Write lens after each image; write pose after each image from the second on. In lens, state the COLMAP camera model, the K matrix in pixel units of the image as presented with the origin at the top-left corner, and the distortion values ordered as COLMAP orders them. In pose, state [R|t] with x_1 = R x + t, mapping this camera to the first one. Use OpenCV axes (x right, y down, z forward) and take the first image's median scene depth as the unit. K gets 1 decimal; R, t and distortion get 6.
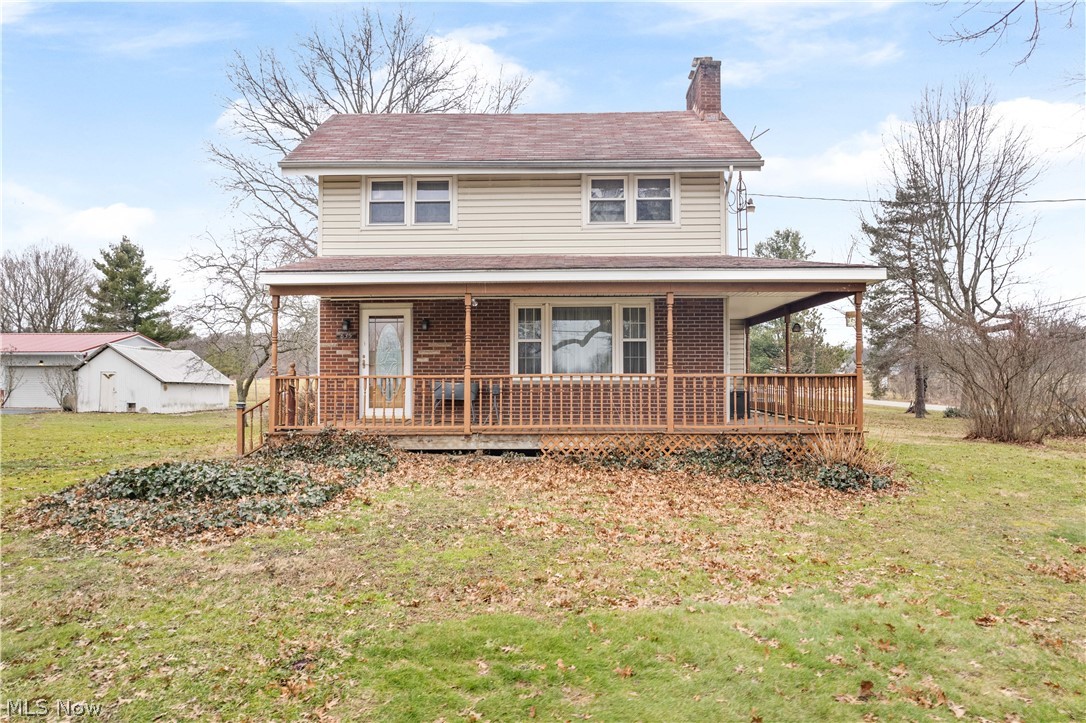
lens RADIAL K [[698.6, 0, 543.0], [0, 698.6, 361.5], [0, 0, 1]] dist [-0.001482, -0.000247]
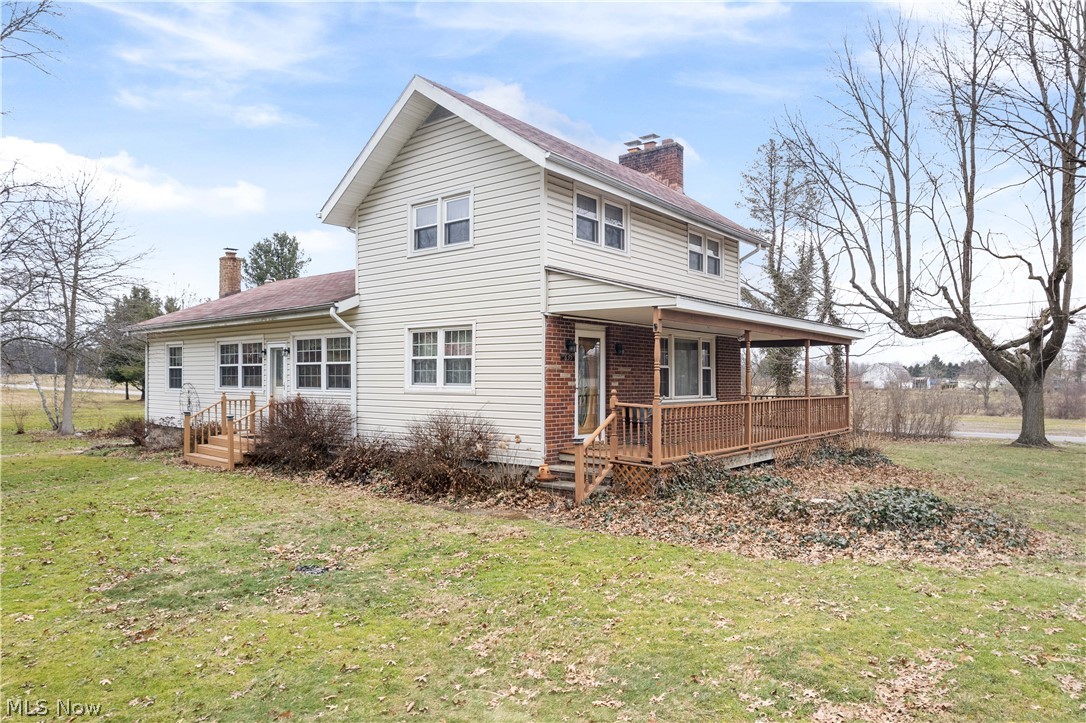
lens RADIAL K [[698.6, 0, 543.0], [0, 698.6, 361.5], [0, 0, 1]] dist [-0.001482, -0.000247]
pose [[0.621139, 0.024662, 0.783312, -1.010454], [-0.025196, 0.999616, -0.011492, -0.020017], [-0.783295, -0.012598, 0.621522, 0.449135]]
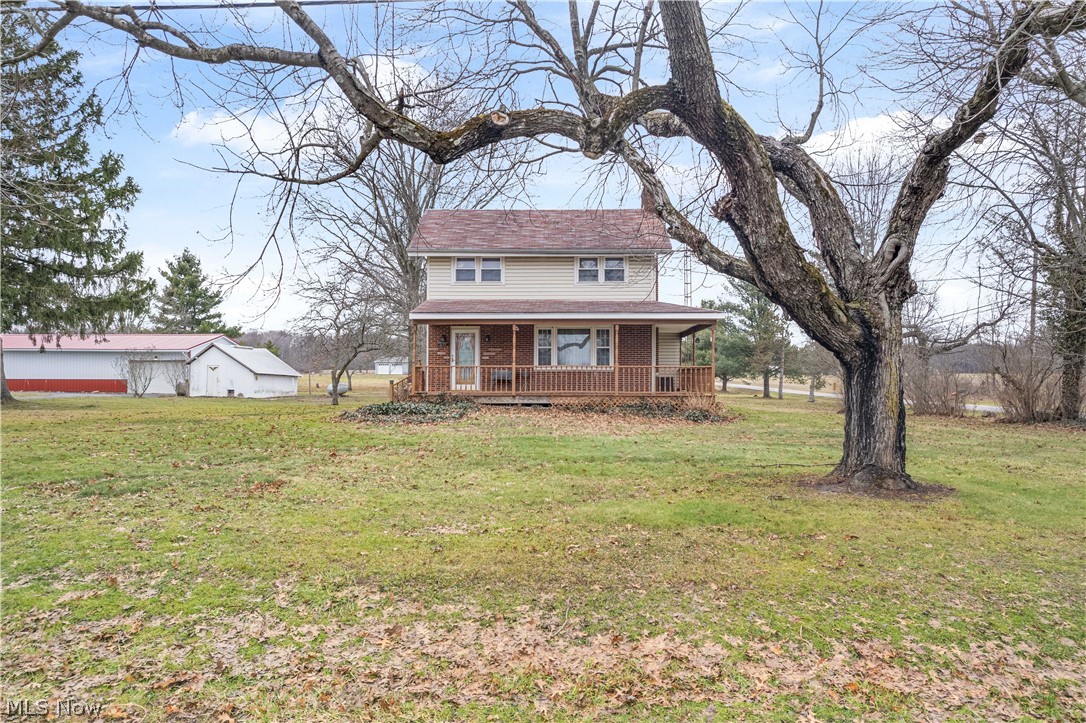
lens RADIAL K [[698.6, 0, 543.0], [0, 698.6, 361.5], [0, 0, 1]] dist [-0.001482, -0.000247]
pose [[0.999914, 0.005691, -0.011779, -0.002339], [-0.005655, 0.999979, 0.003089, 0.000937], [0.011797, -0.003022, 0.999926, -0.793433]]
